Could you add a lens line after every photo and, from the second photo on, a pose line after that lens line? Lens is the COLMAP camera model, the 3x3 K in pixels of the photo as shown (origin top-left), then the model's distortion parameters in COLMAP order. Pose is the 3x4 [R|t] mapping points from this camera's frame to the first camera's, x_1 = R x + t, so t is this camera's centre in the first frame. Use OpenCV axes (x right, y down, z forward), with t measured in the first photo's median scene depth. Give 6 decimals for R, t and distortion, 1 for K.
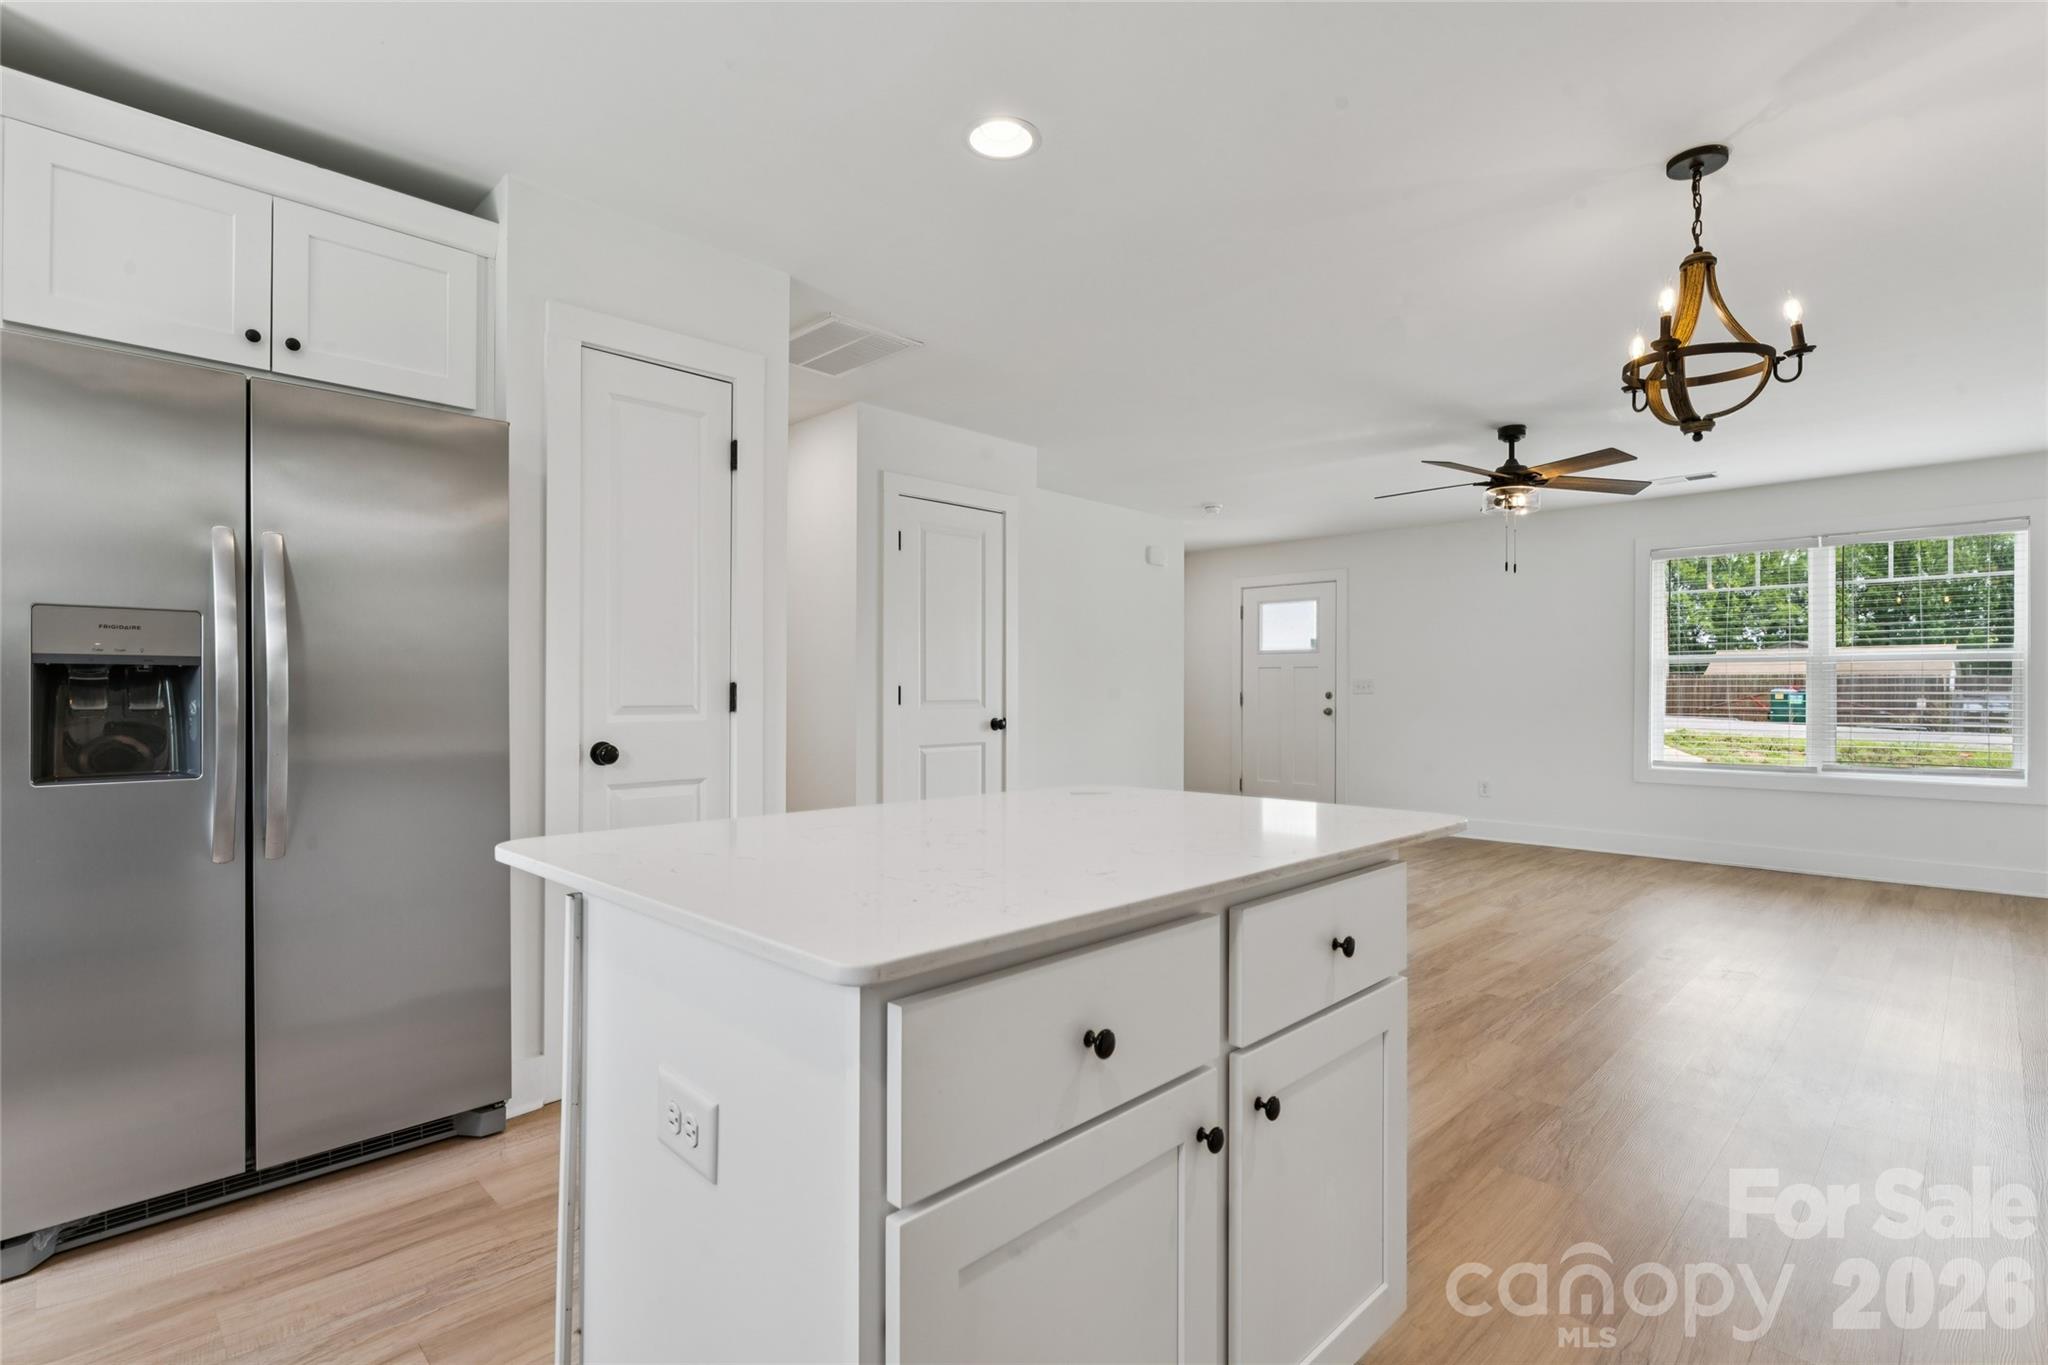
lens RADIAL K [[948.1, 0, 1060.9], [0, 948.1, 692.2], [0, 0, 1]] dist [-0.003539, 0.000354]
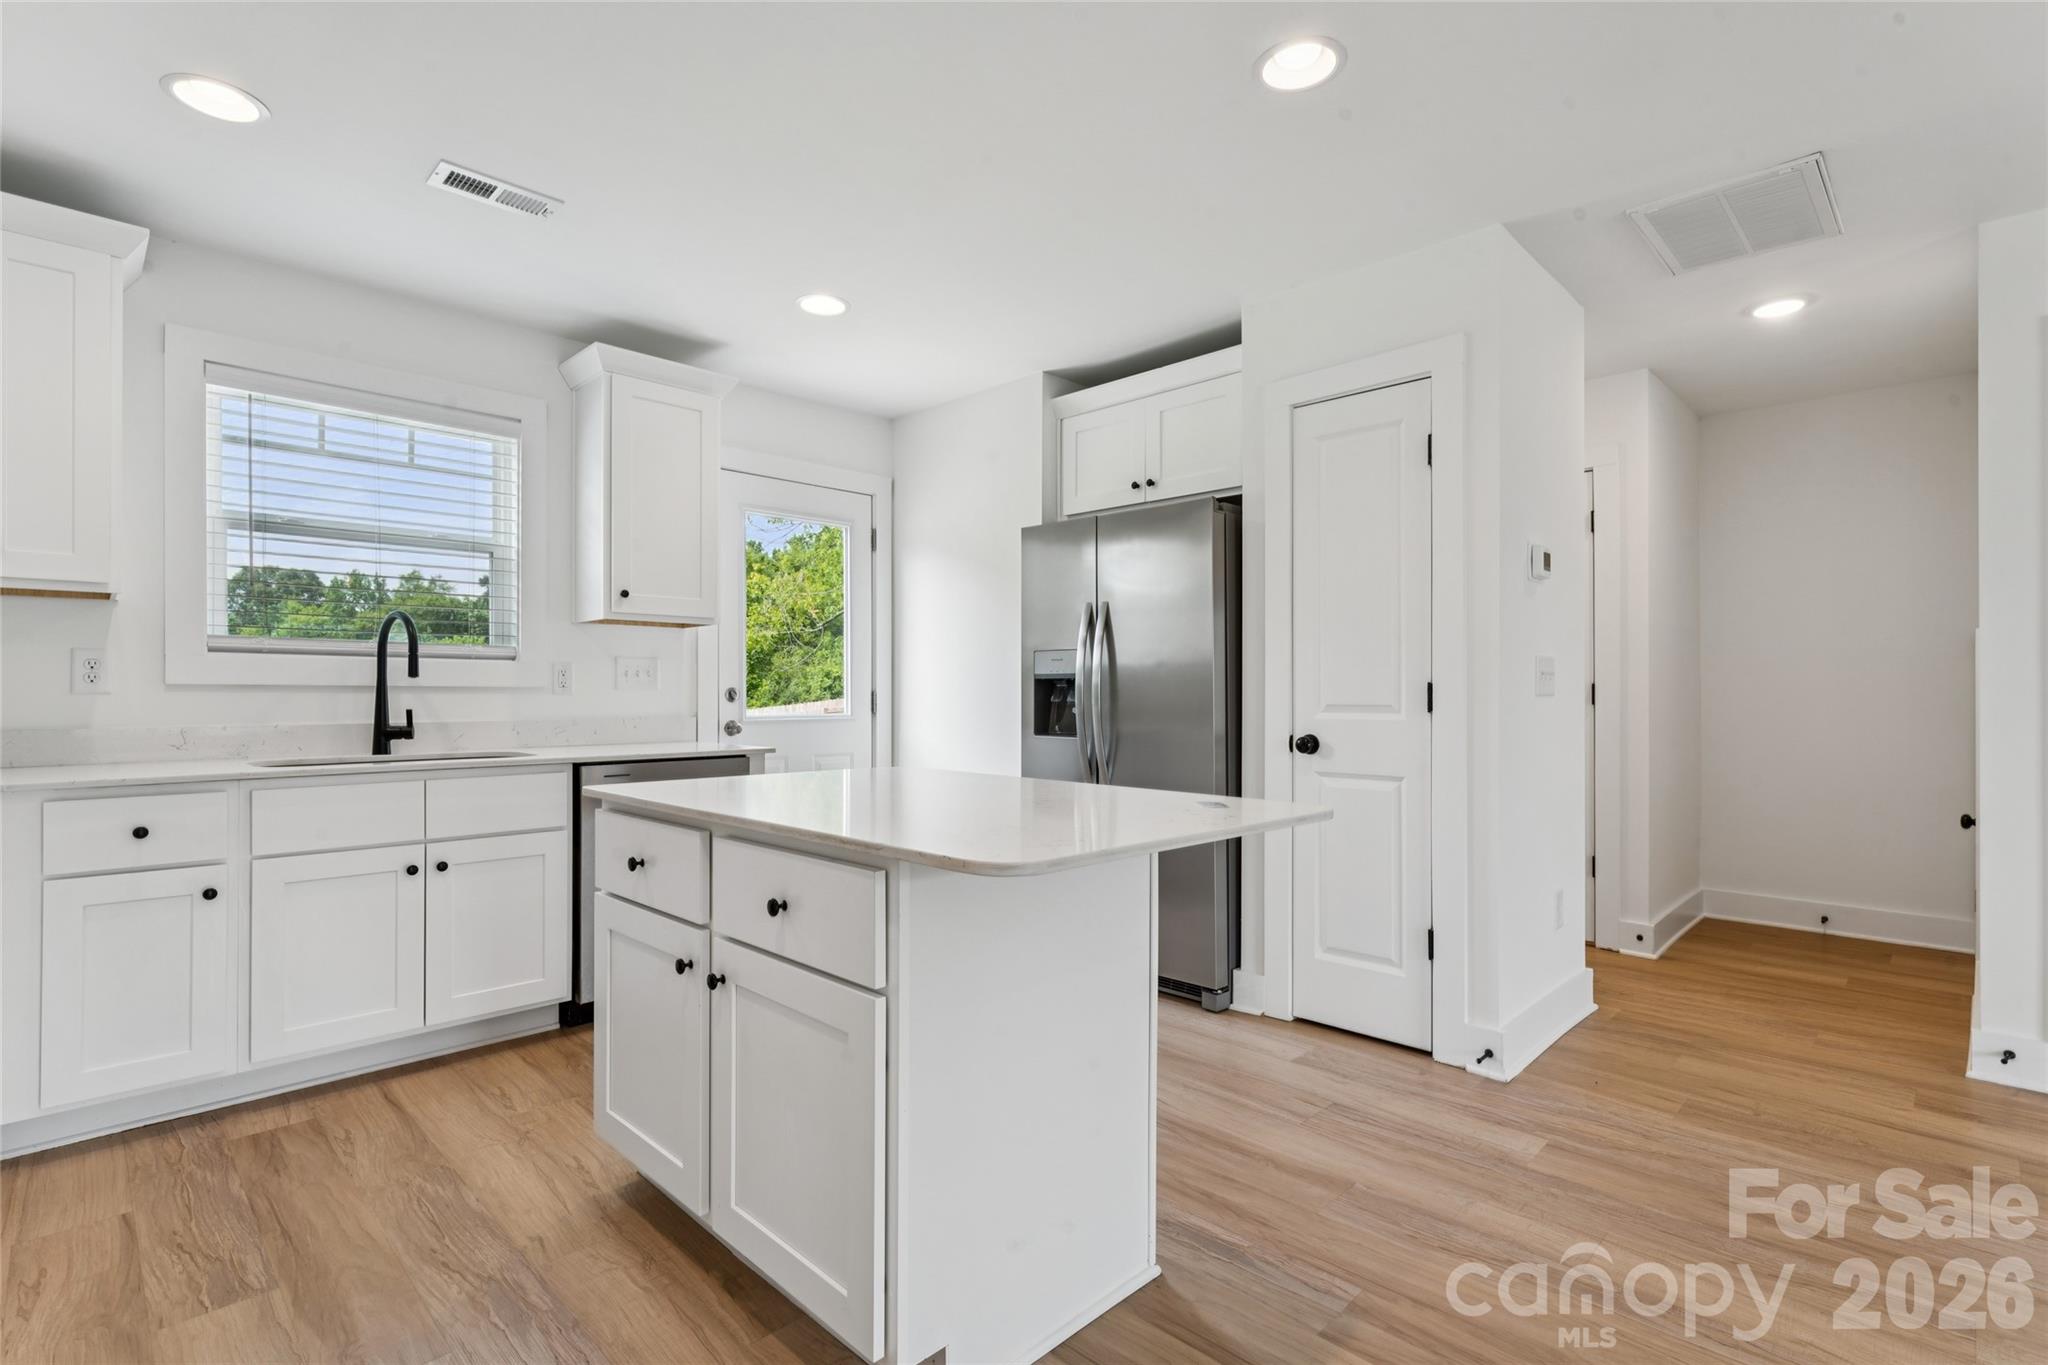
lens RADIAL K [[948.1, 0, 997.9], [0, 948.1, 692.7], [0, 0, 1]] dist [-0.003539, 0.000354]
pose [[-0.017592, -0.000586, -0.999845, 0.362461], [-0.002145, 0.999998, -0.000548, 0.000910], [0.999843, 0.002136, -0.017593, 0.322935]]
